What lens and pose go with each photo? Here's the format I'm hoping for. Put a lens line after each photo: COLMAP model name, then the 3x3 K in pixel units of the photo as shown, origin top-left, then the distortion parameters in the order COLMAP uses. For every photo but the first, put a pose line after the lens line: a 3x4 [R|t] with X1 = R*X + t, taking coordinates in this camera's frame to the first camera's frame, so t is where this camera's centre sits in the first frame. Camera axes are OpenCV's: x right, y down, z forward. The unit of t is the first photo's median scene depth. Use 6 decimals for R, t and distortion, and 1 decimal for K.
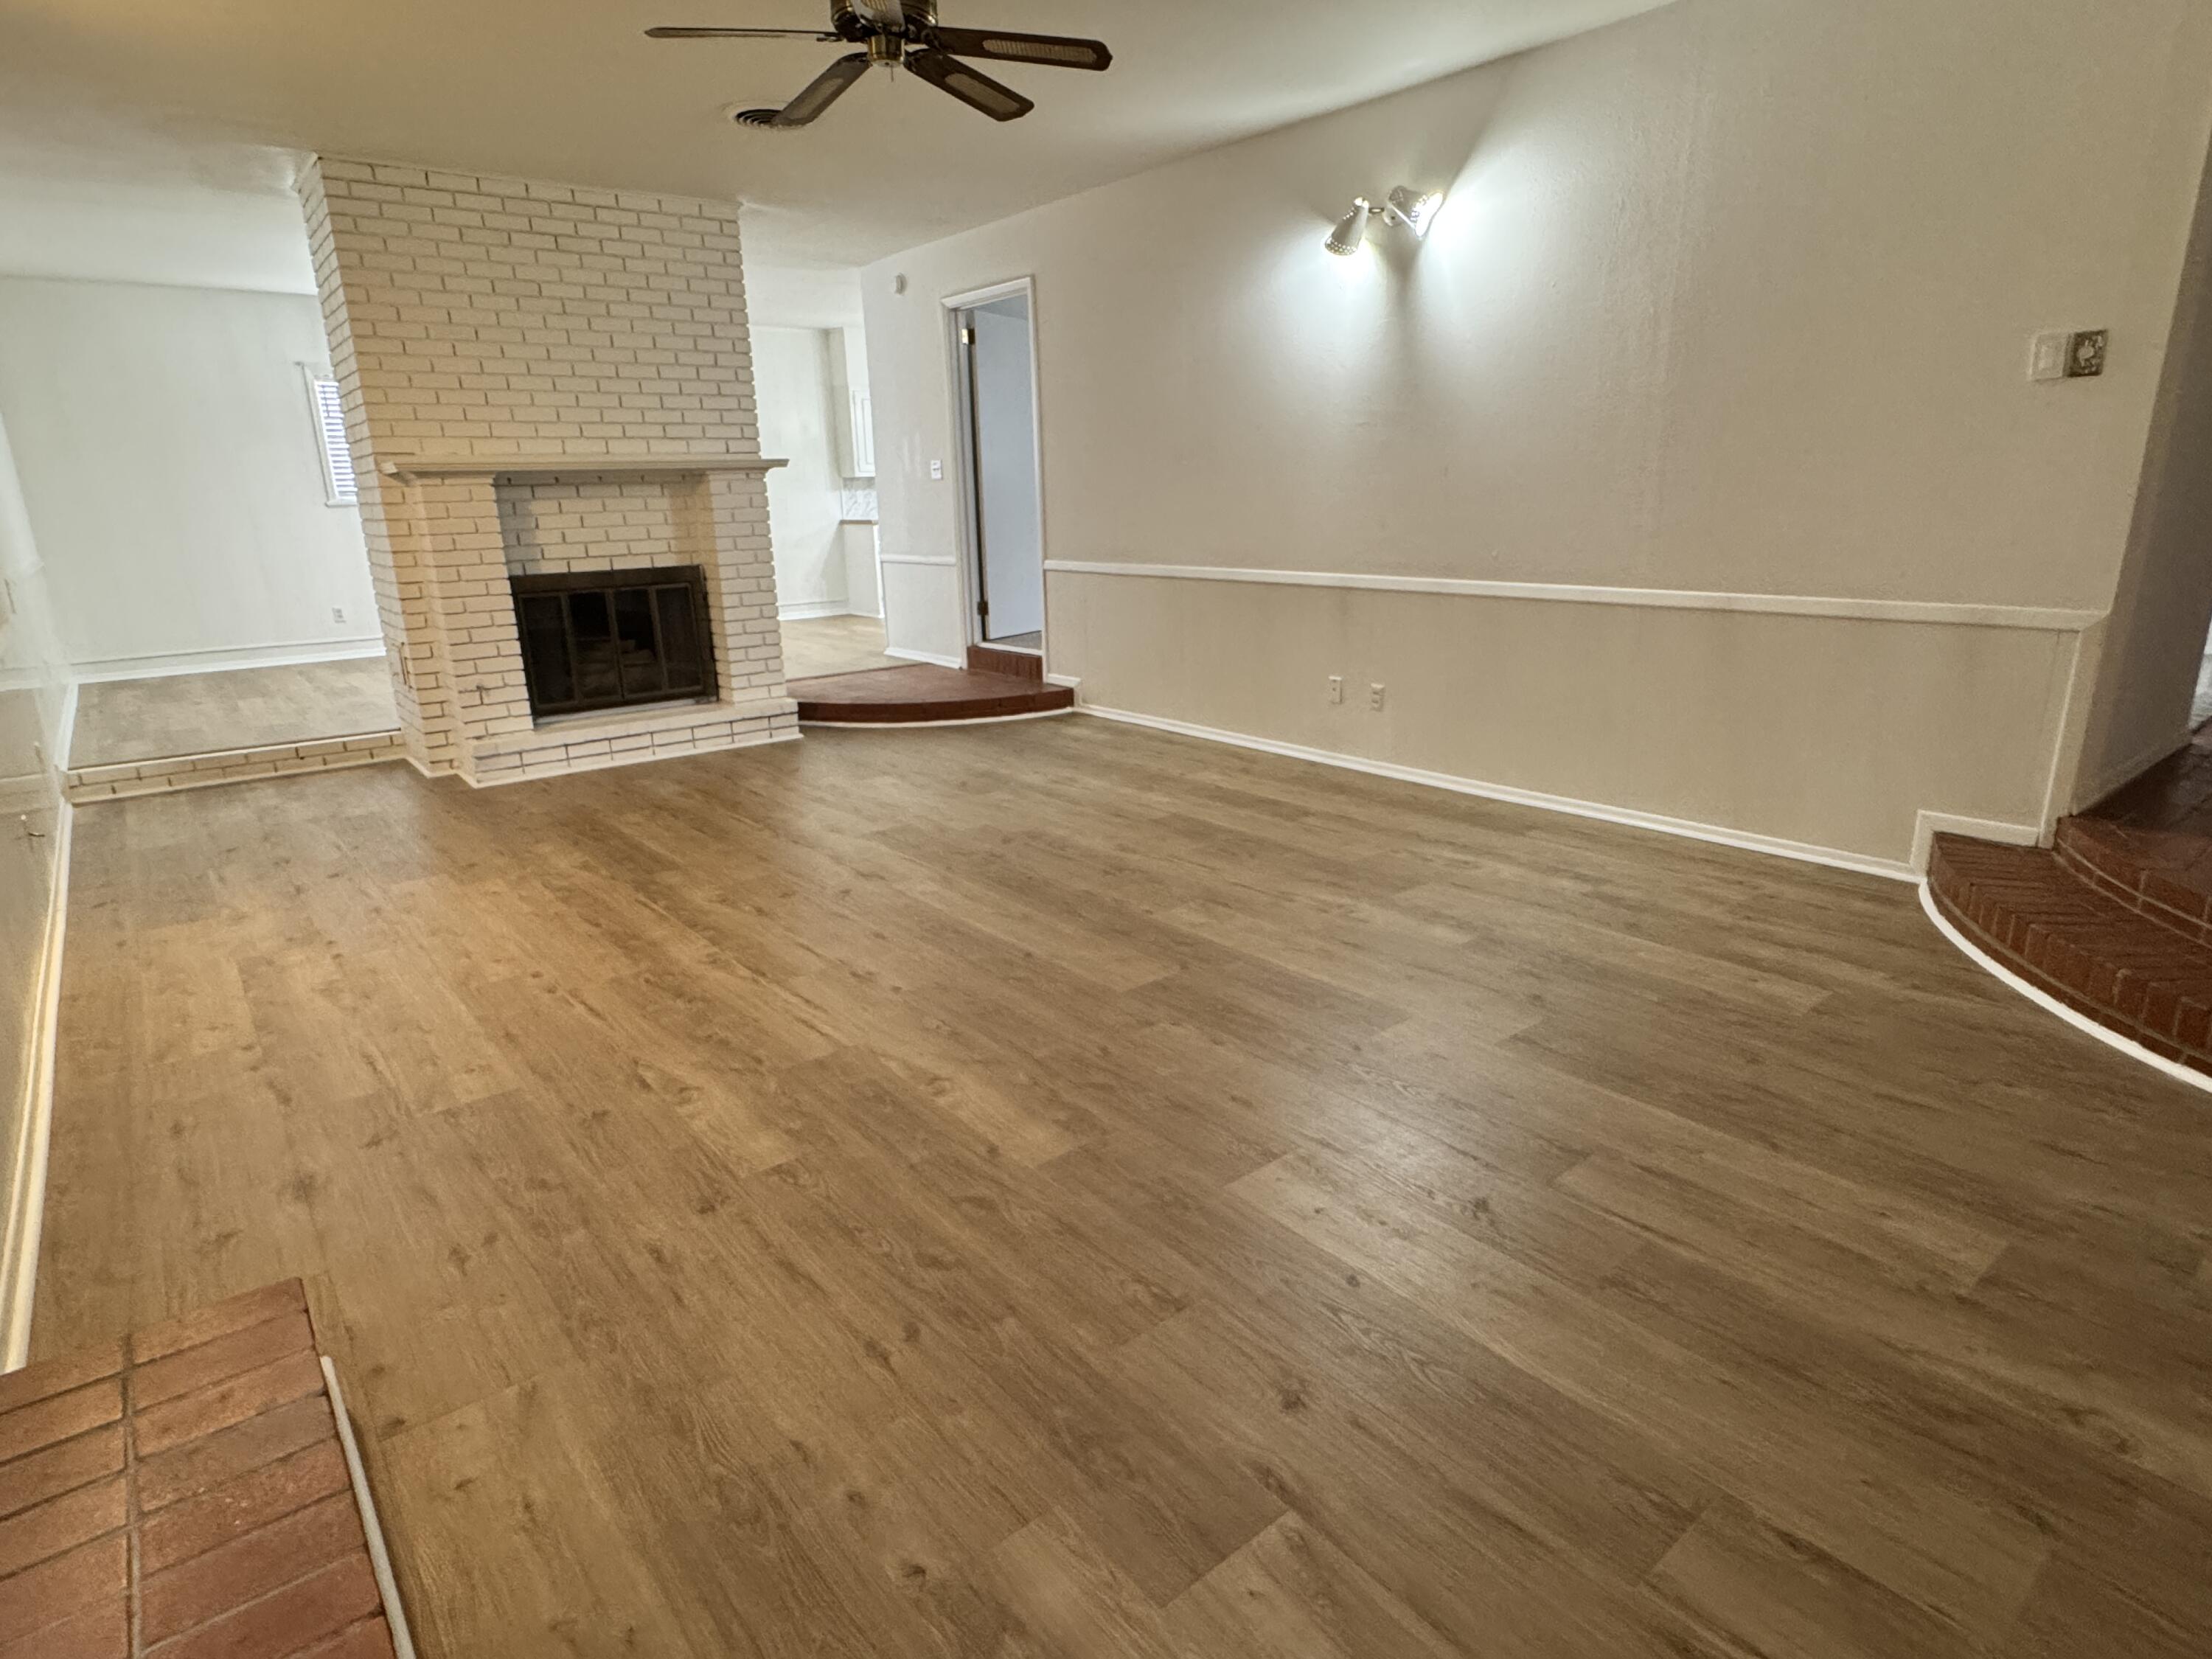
lens RADIAL K [[1206.2, 0, 1102.1], [0, 1206.2, 828.2], [0, 0, 1]] dist [-0.002368, 0.003545]
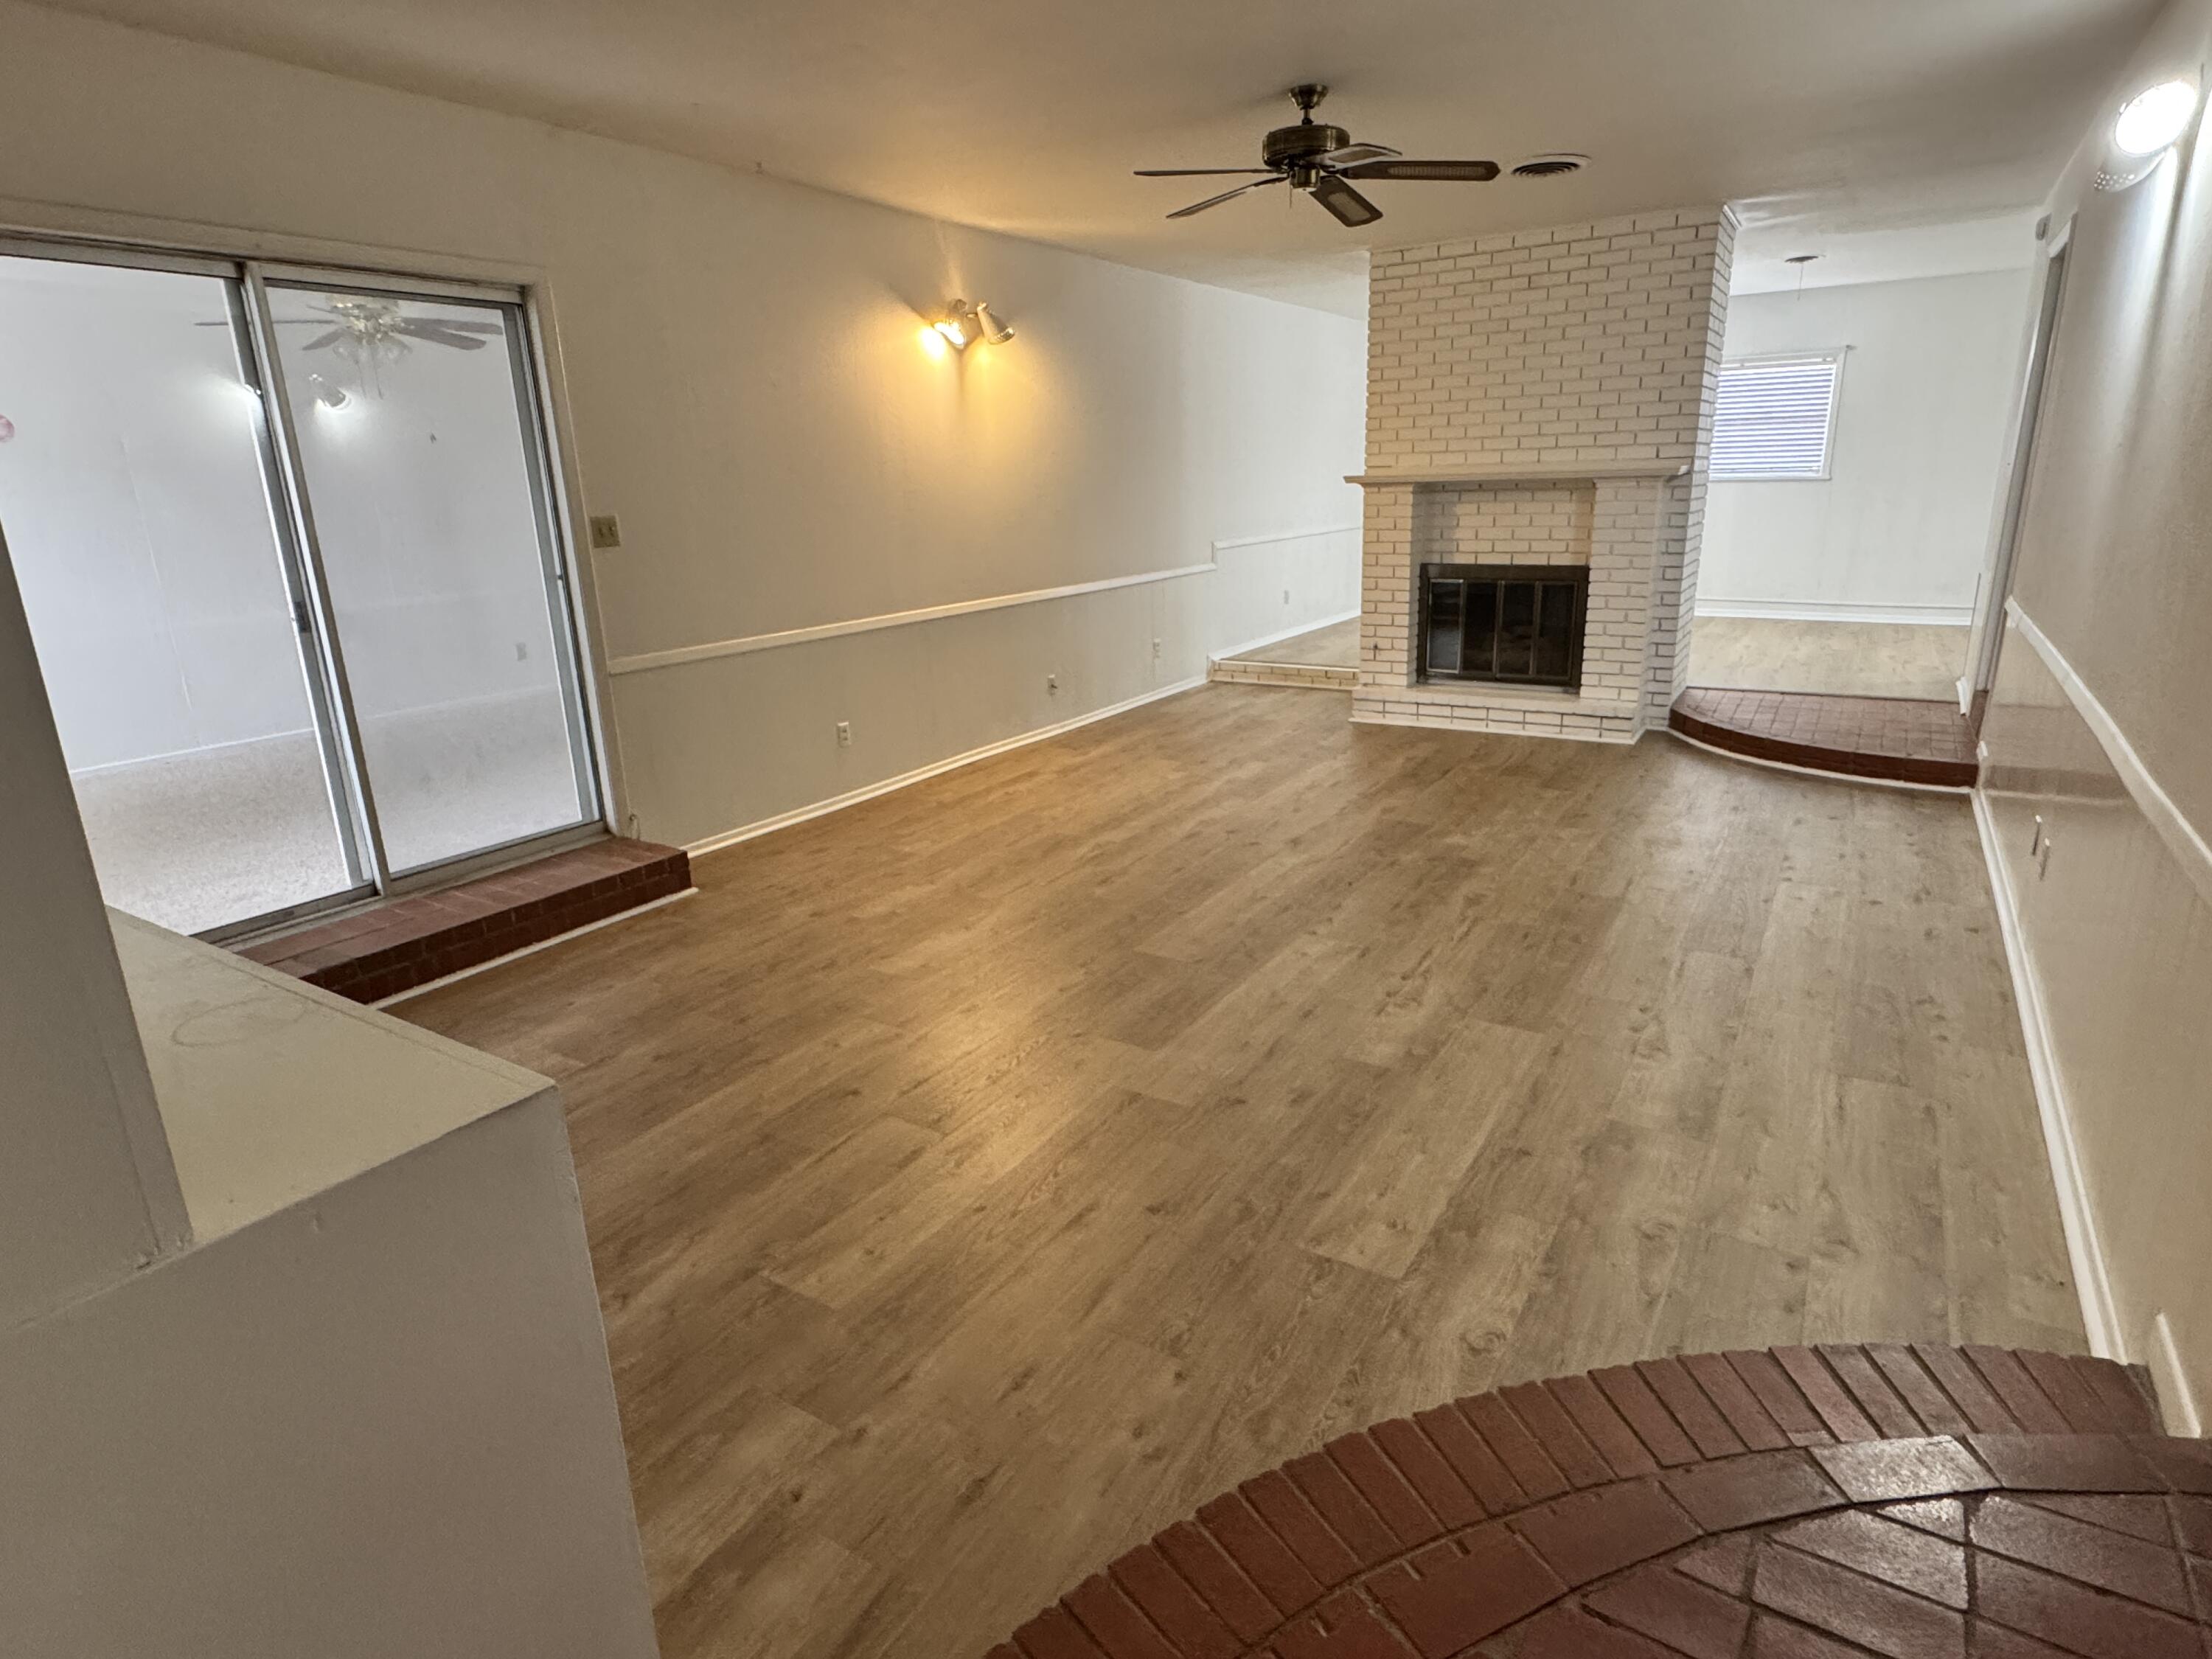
lens RADIAL K [[1206.2, 0, 1101.3], [0, 1206.2, 827.4], [0, 0, 1]] dist [-0.002368, 0.003545]
pose [[0.327170, 0.280587, -0.902347, 0.699630], [-0.234131, 0.949195, 0.210264, -0.154278], [0.915501, 0.142476, 0.376242, 0.298922]]
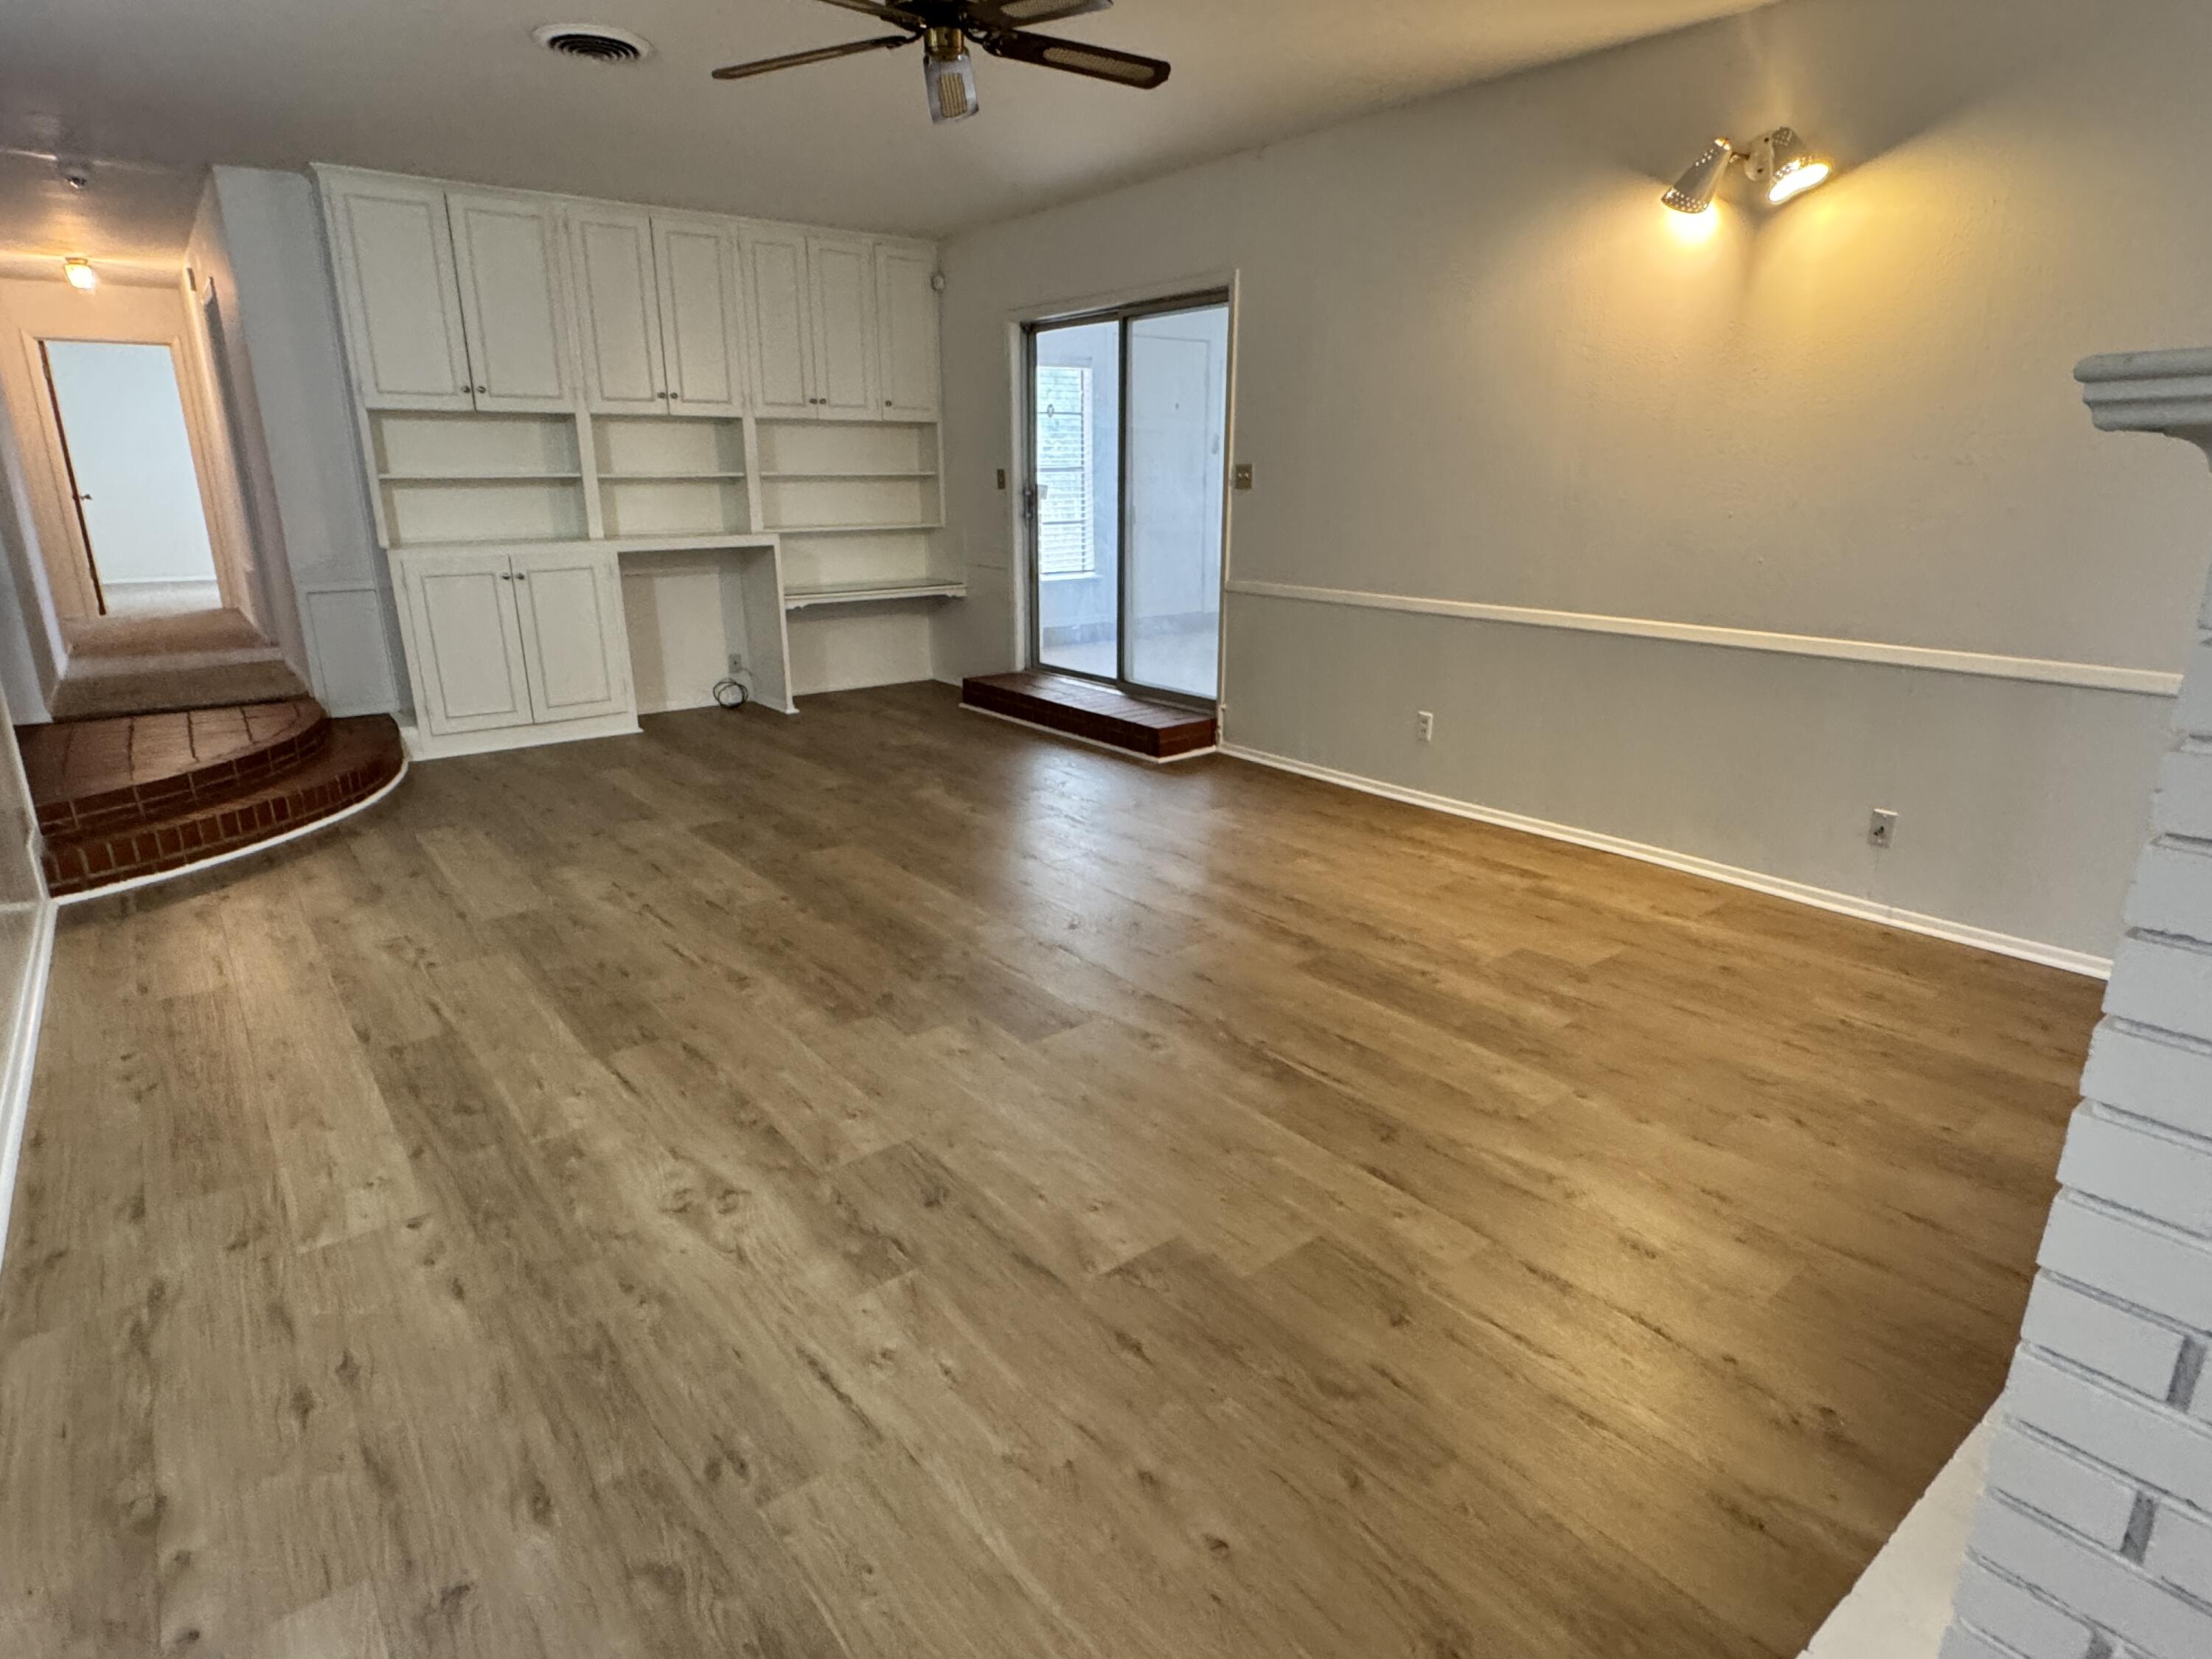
lens RADIAL K [[1206.2, 0, 1104.4], [0, 1206.2, 832.4], [0, 0, 1]] dist [-0.002368, 0.003545]
pose [[-0.999477, 0.024202, 0.021442, -0.207475], [0.031929, 0.843339, 0.536433, -0.419509], [-0.005100, 0.536837, -0.843671, 1.415820]]
